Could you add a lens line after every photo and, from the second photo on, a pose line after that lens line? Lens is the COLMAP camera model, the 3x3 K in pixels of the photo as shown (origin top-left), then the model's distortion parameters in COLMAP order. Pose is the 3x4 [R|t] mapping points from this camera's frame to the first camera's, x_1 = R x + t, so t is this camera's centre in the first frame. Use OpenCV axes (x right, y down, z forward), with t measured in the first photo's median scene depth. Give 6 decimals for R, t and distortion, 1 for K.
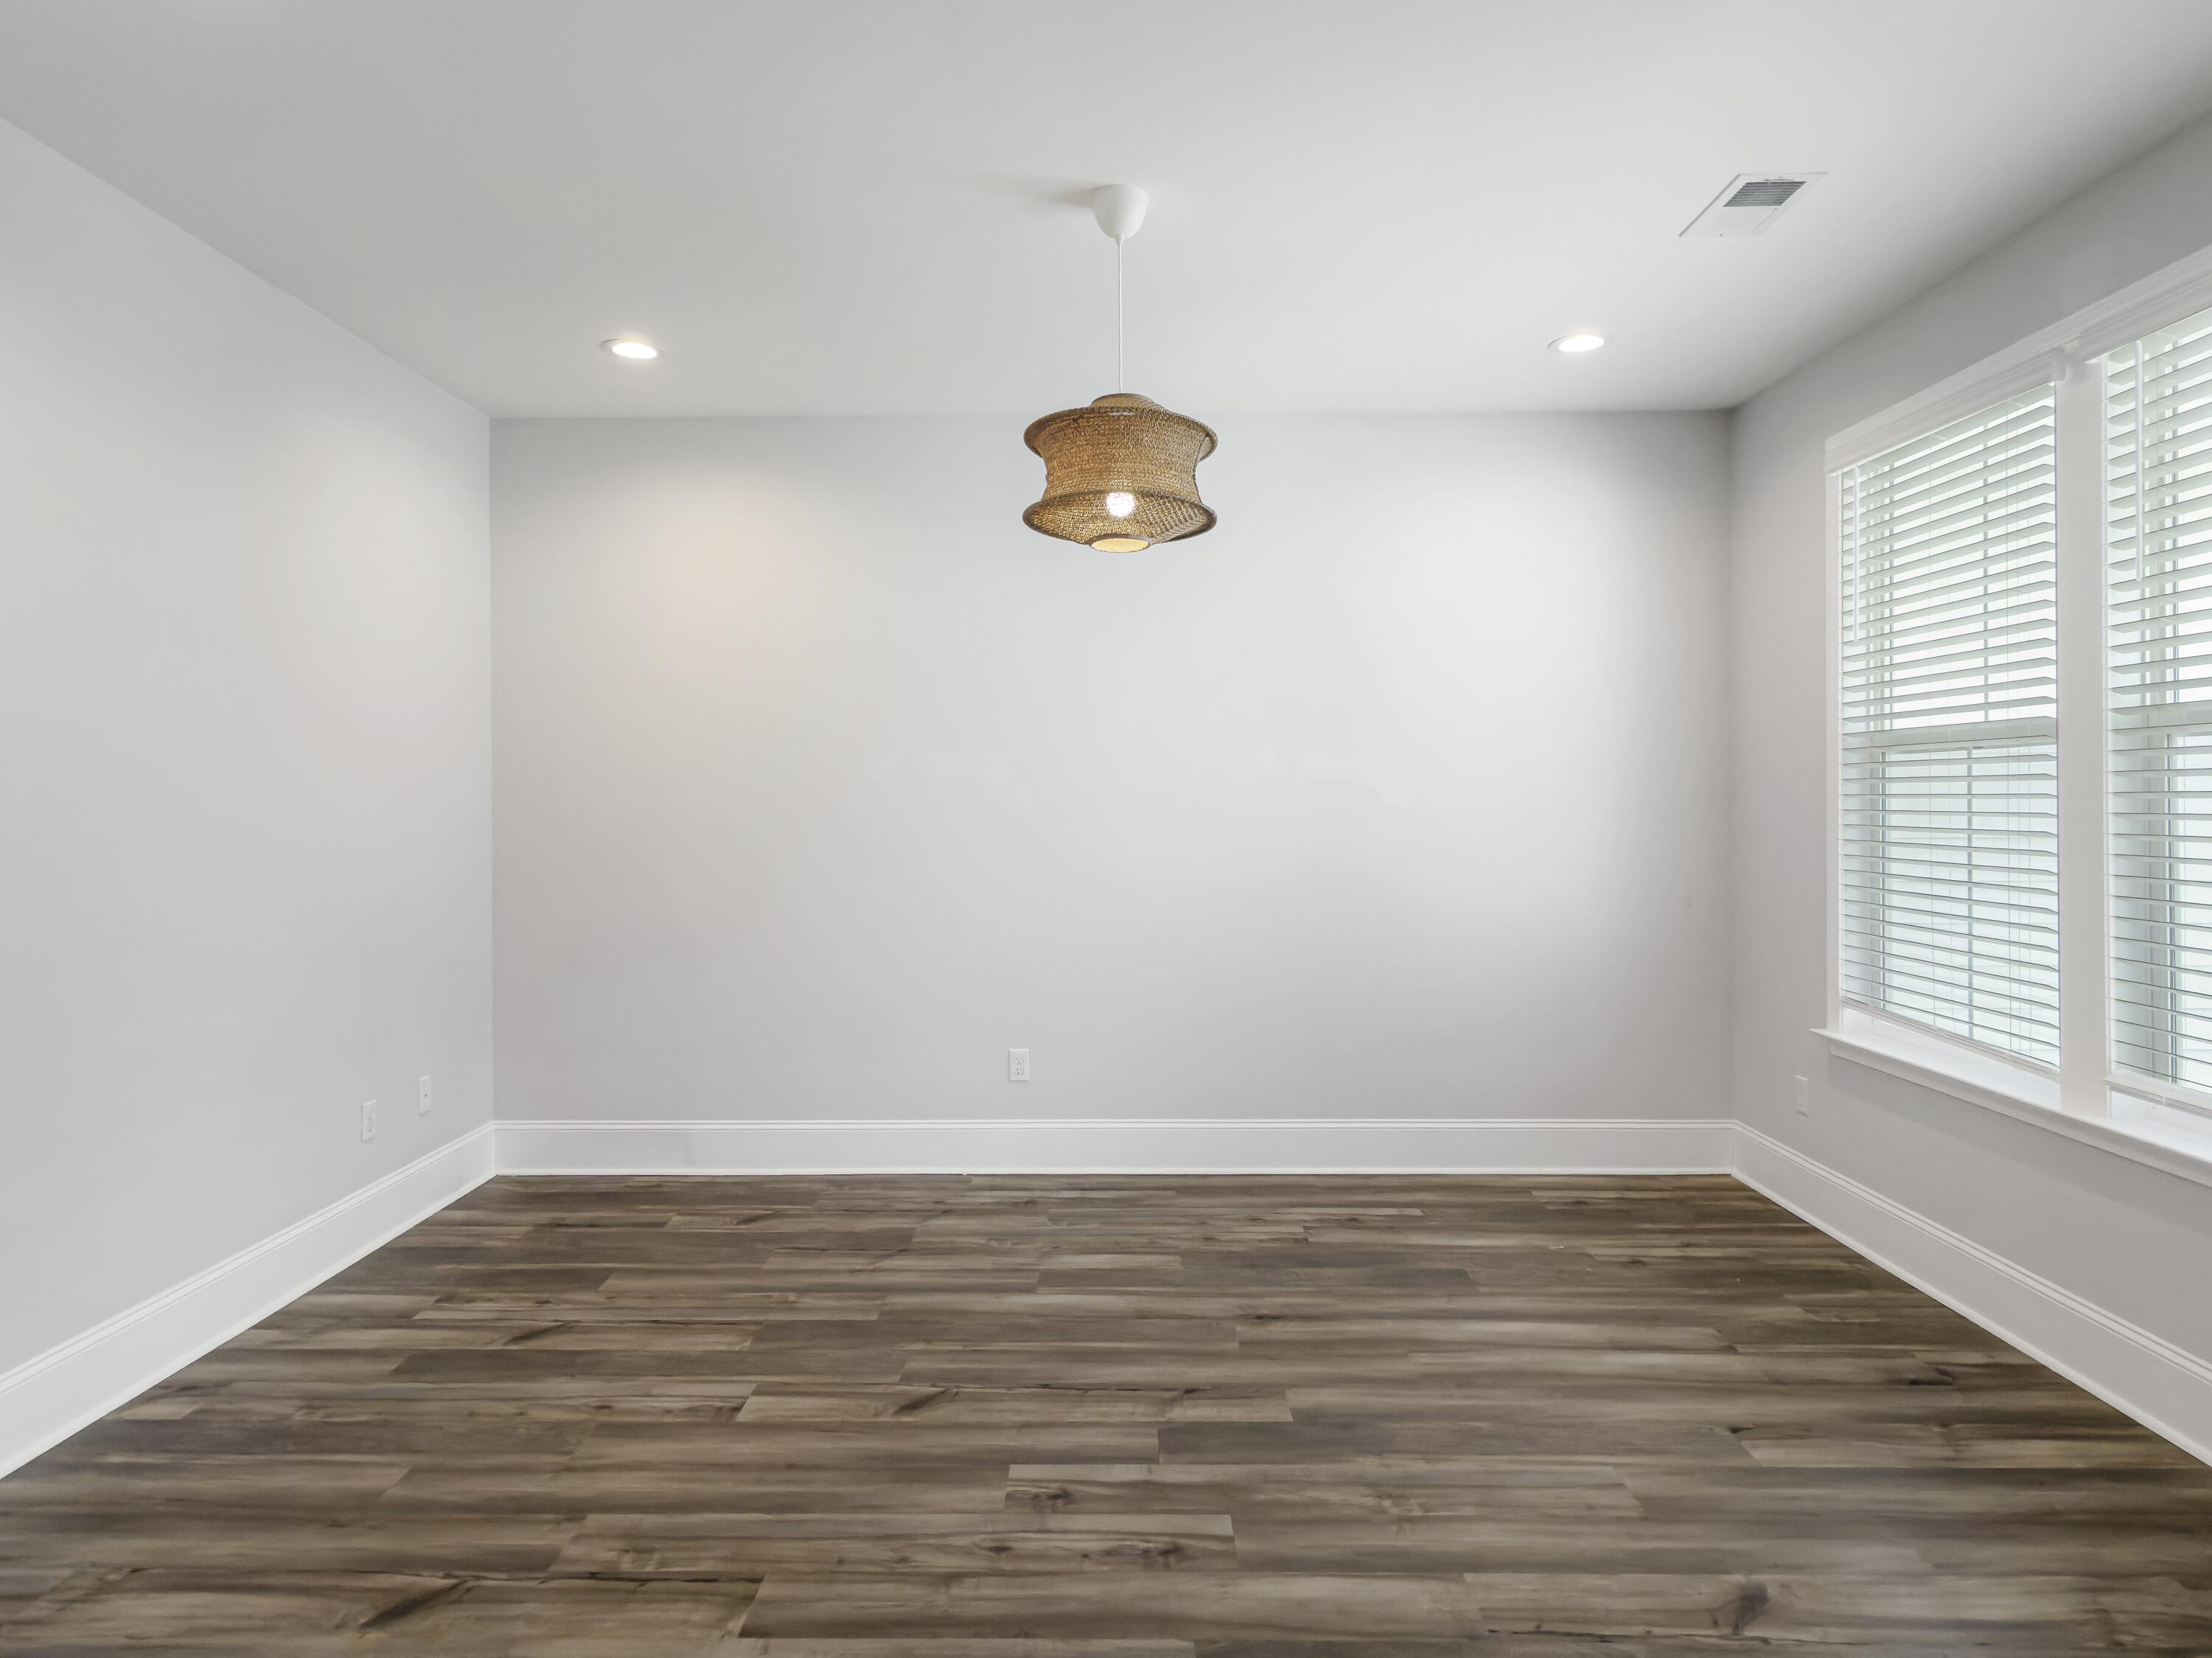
lens RADIAL K [[1256.7, 0, 1108.2], [0, 1256.7, 798.0], [0, 0, 1]] dist [0.002660, 0.000145]
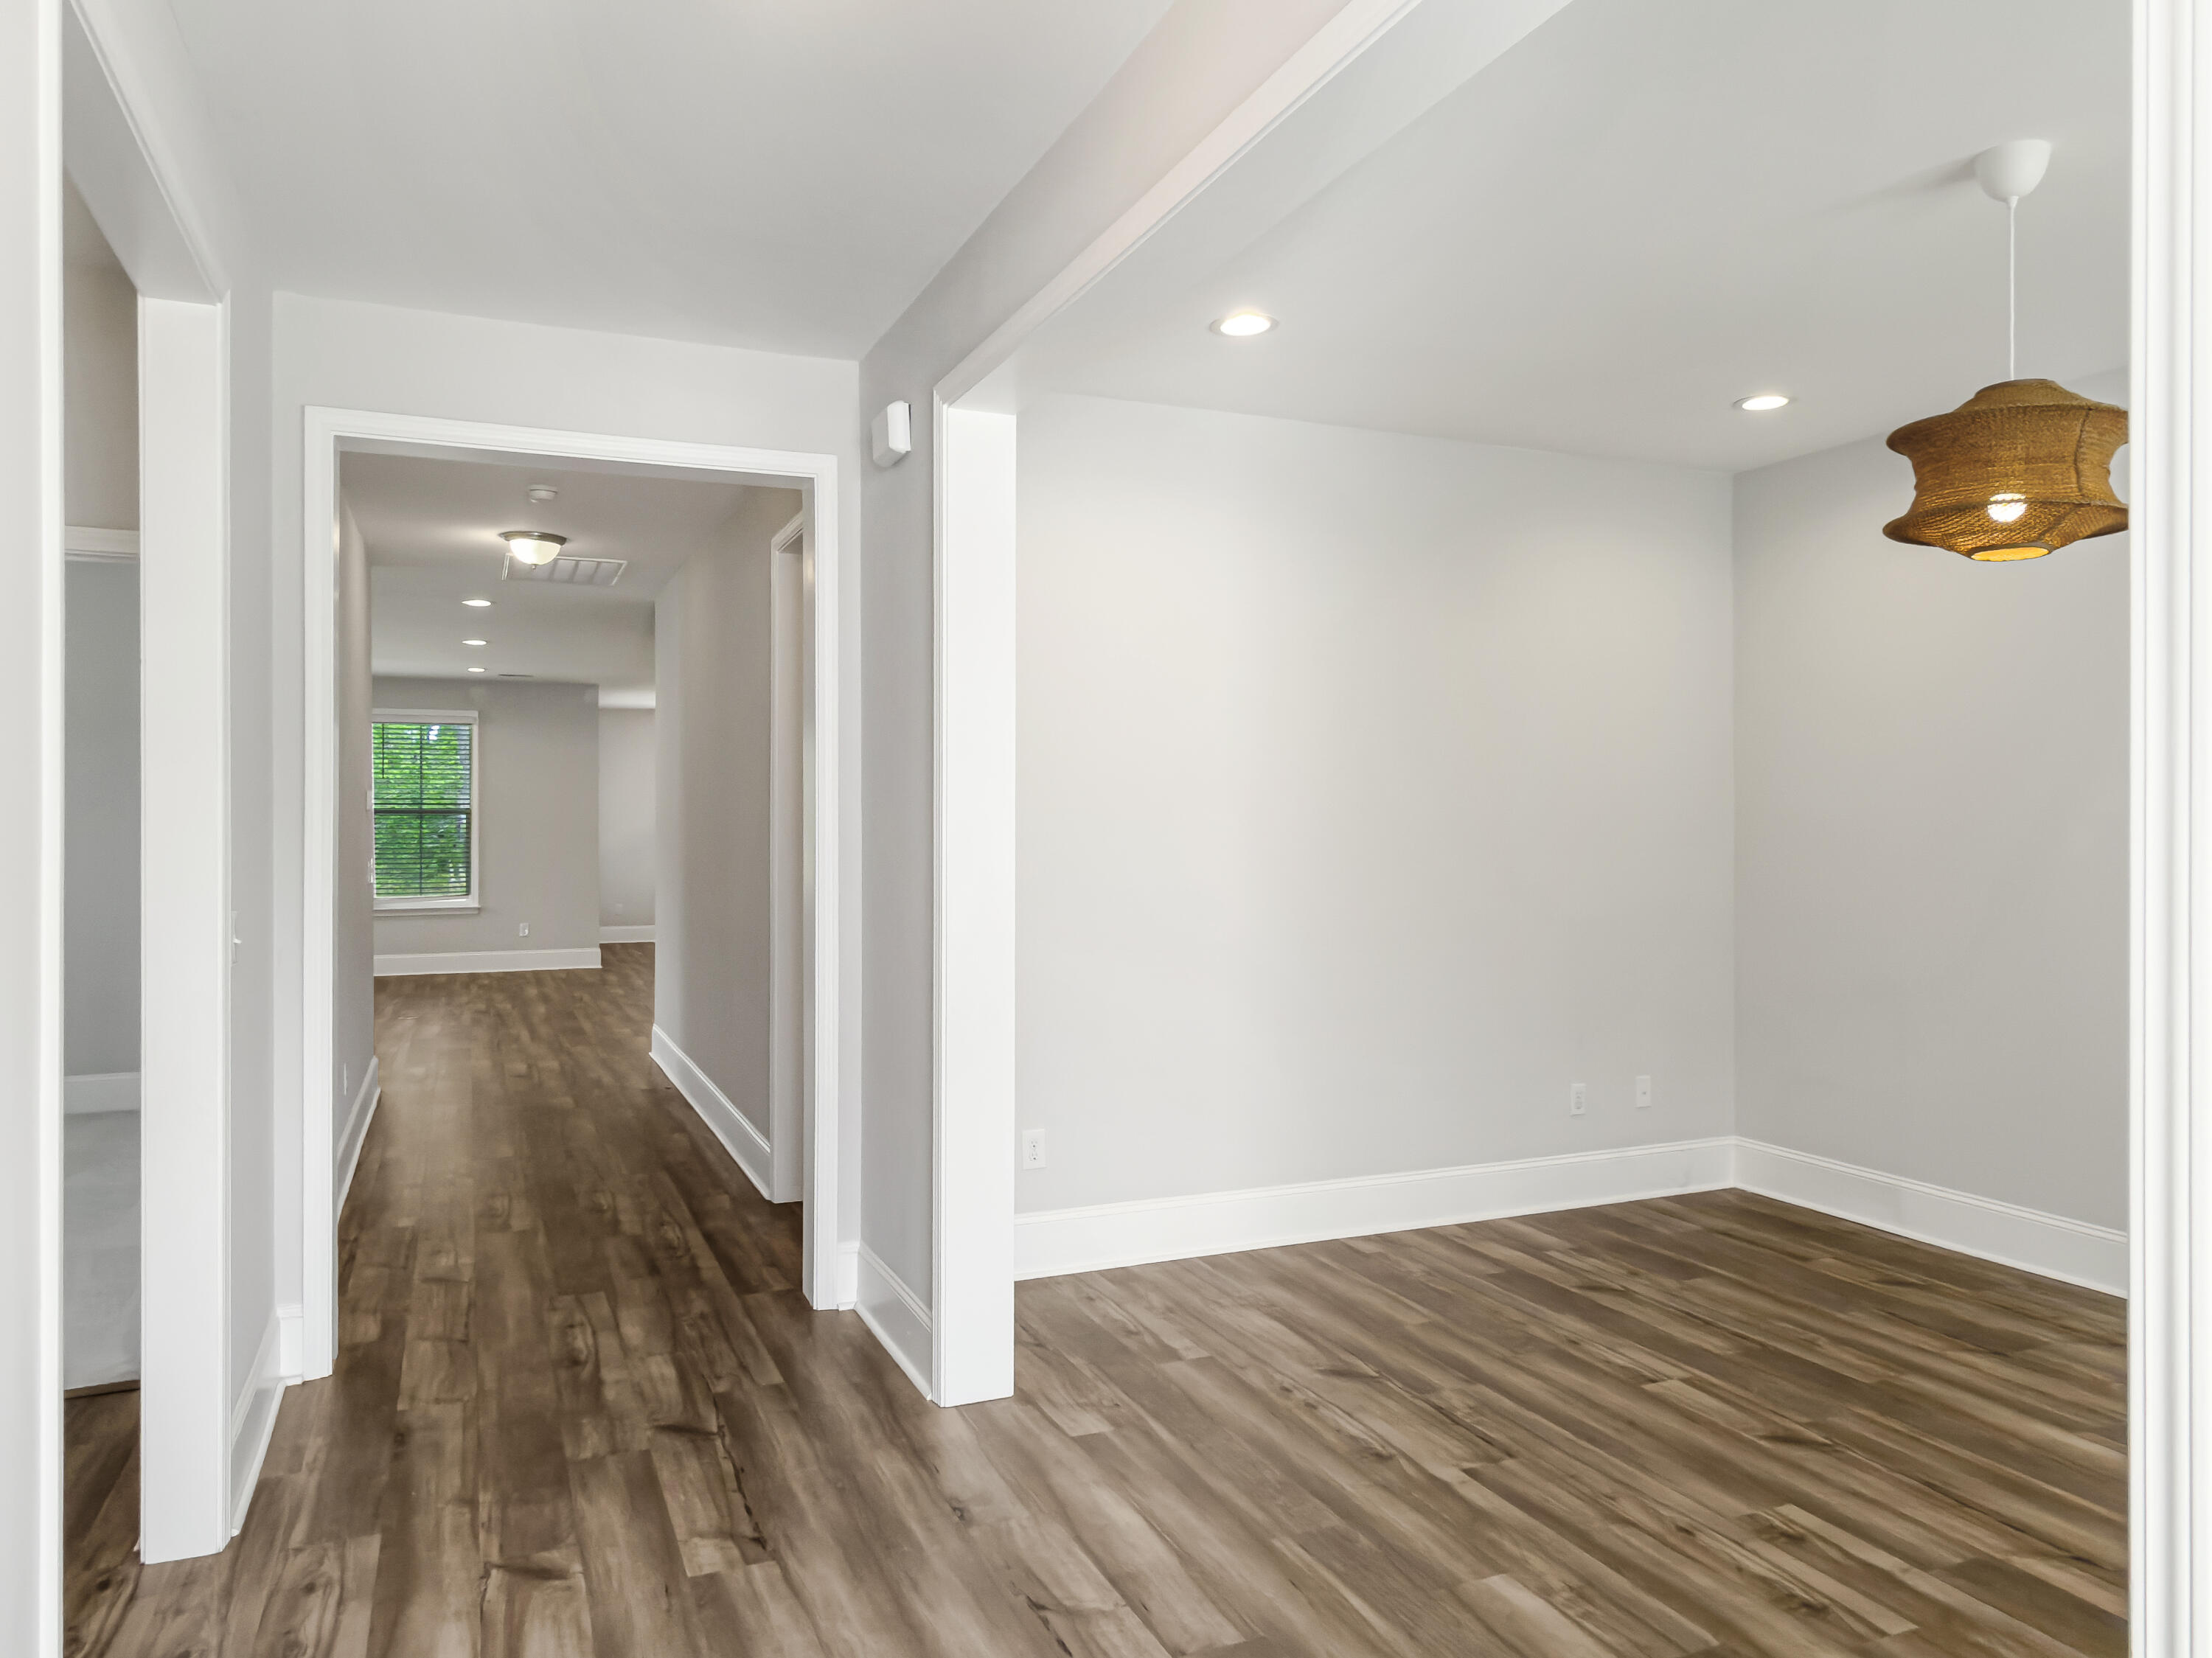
lens RADIAL K [[1481.7, 0, 1107.3], [0, 1481.7, 827.0], [0, 0, 1]] dist [0.003253, 0.002301]
pose [[0.402157, 0.004125, -0.915562, 0.702949], [0.000149, 0.999990, 0.004571, -0.016763], [0.915571, -0.001974, 0.402152, 0.016999]]
